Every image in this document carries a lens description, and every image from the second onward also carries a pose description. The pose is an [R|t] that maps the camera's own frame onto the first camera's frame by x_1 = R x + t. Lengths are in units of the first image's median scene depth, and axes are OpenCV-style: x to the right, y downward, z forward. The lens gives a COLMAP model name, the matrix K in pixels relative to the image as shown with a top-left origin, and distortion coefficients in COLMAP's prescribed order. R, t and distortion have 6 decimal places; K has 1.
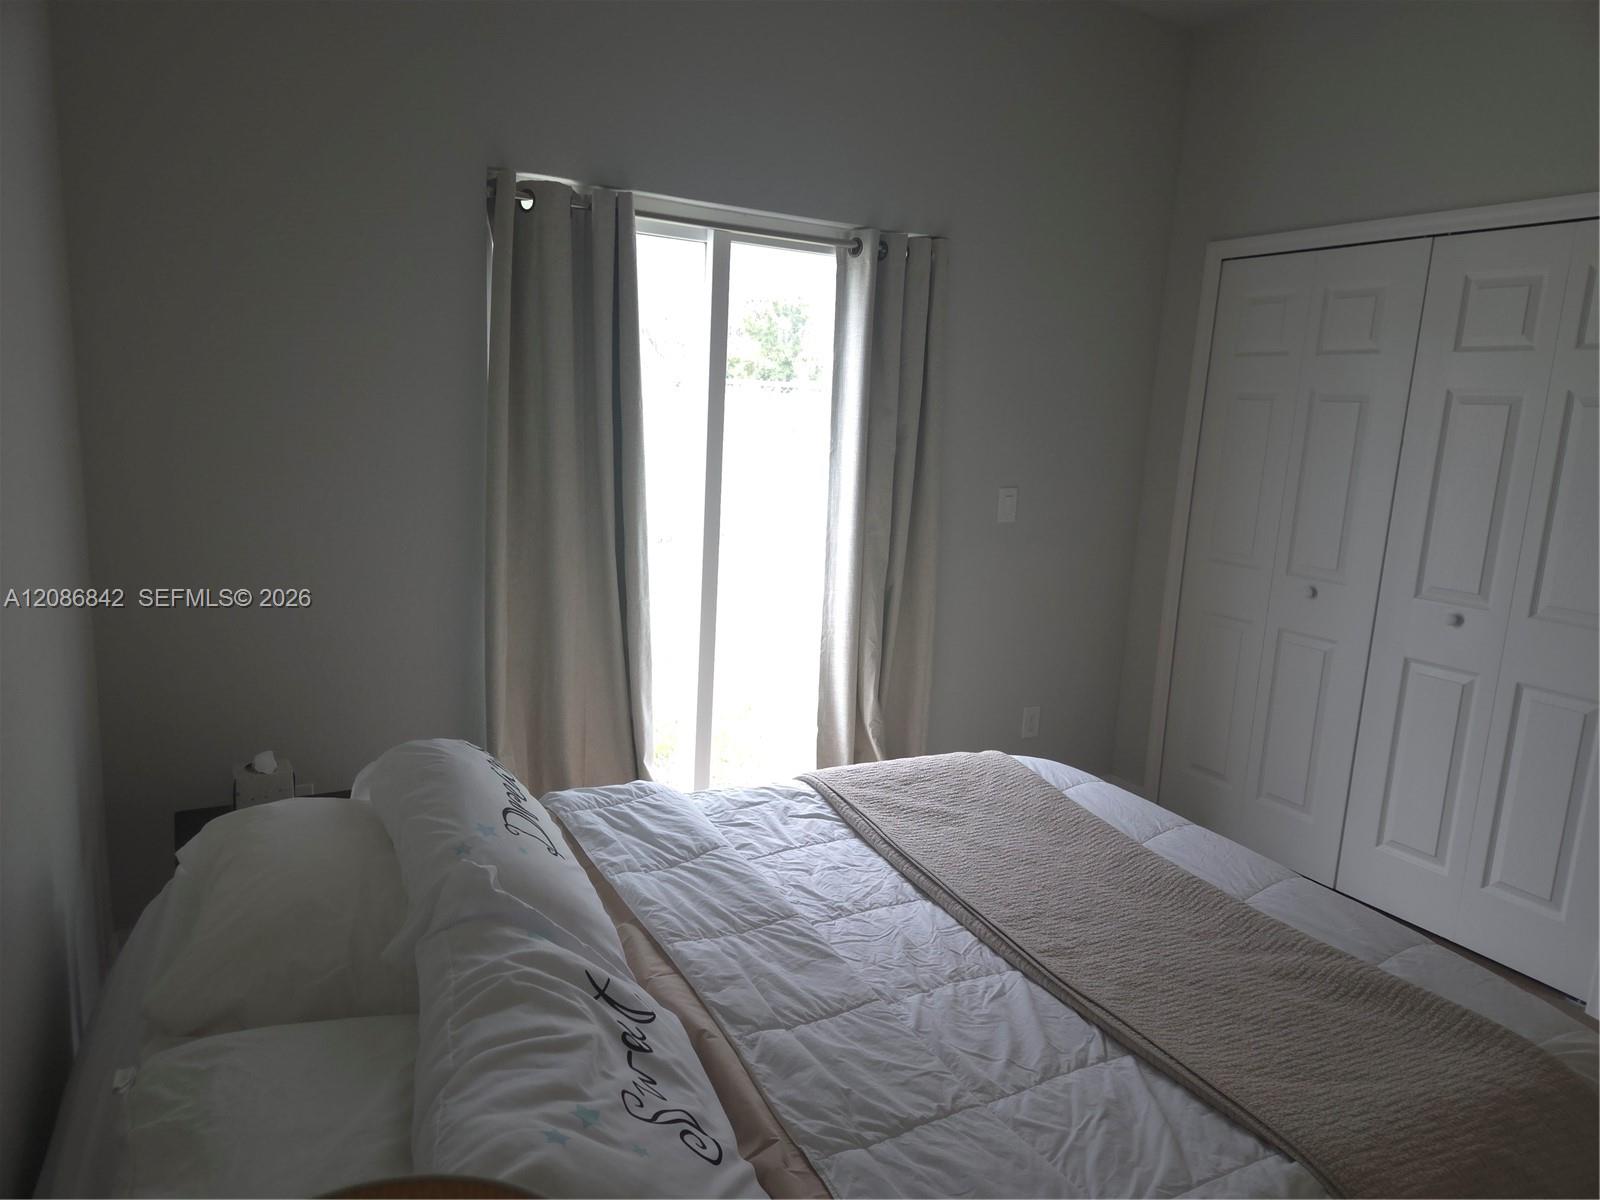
lens RADIAL K [[1081.2, 0, 828.6], [0, 1081.2, 603.1], [0, 0, 1]] dist [0.071487, -0.063216]
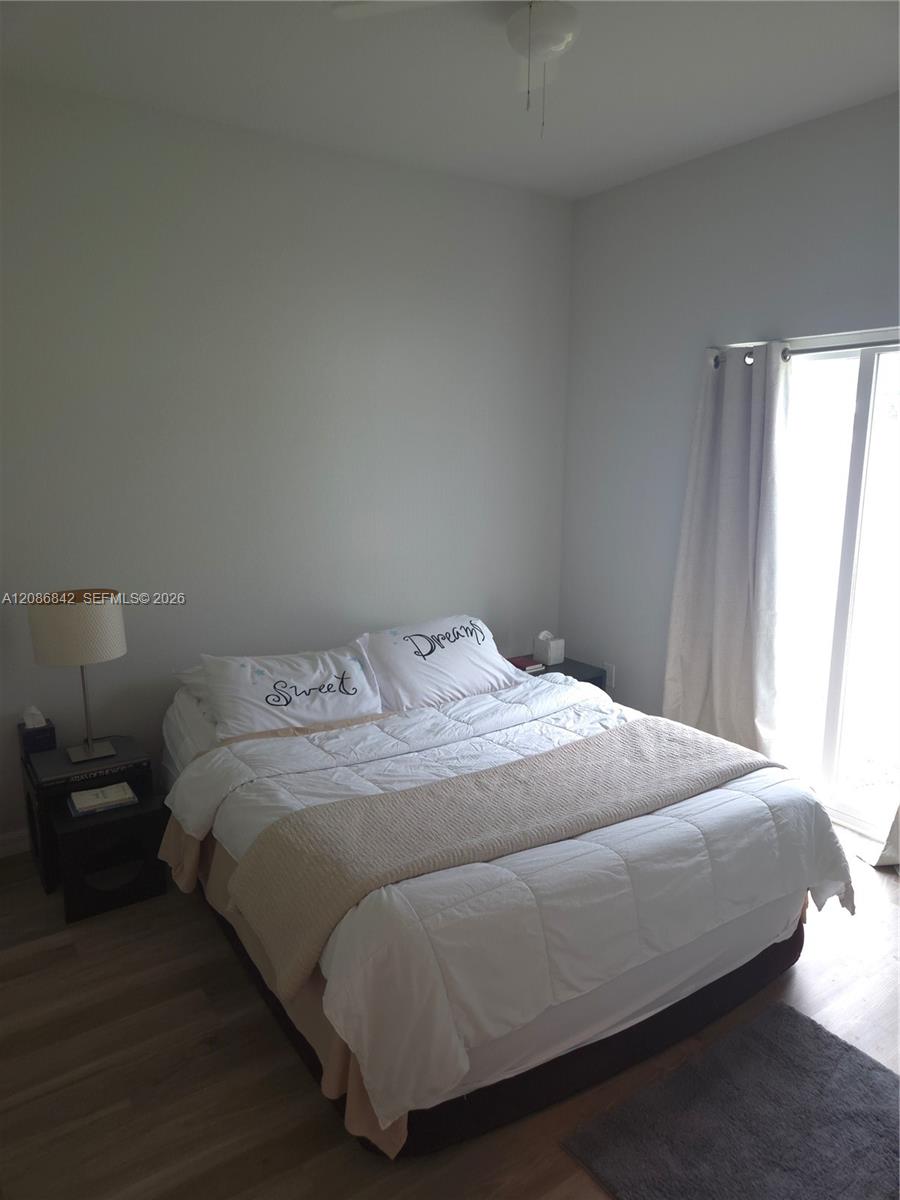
lens RADIAL K [[812.0, 0, 435.7], [0, 812.0, 617.0], [0, 0, 1]] dist [0.074746, -0.069876]
pose [[0.075143, 0.162124, -0.983905, 0.992685], [-0.171006, 0.974173, 0.147461, -0.093437], [0.982400, 0.157173, 0.100927, 0.493465]]
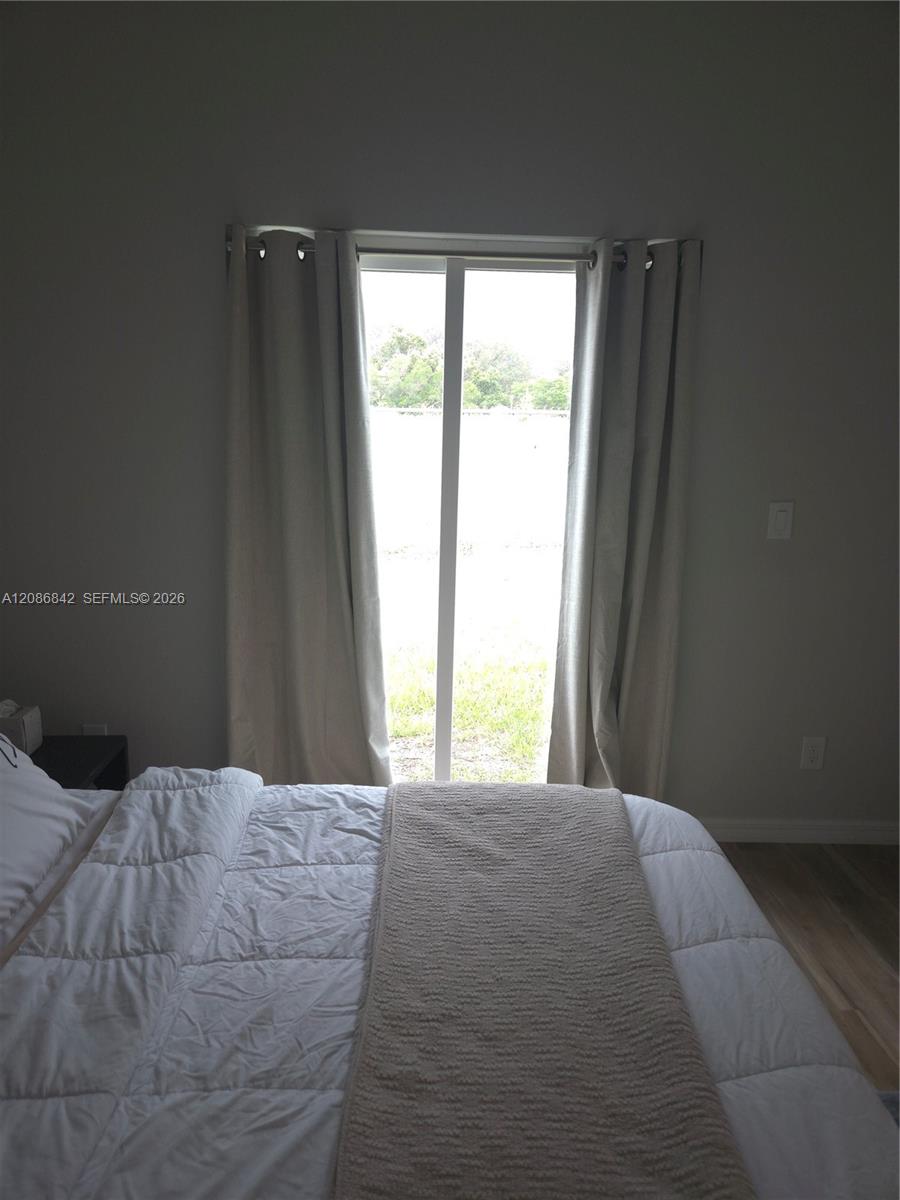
lens RADIAL K [[810.9, 0, 450.0], [0, 810.9, 600.0], [0, 0, 1]] dist [0.071487, -0.063216]
pose [[0.884246, 0.061863, -0.462906, 0.327711], [-0.057200, 0.998071, 0.024120, -0.030240], [0.463505, 0.005150, 0.886079, 0.321921]]
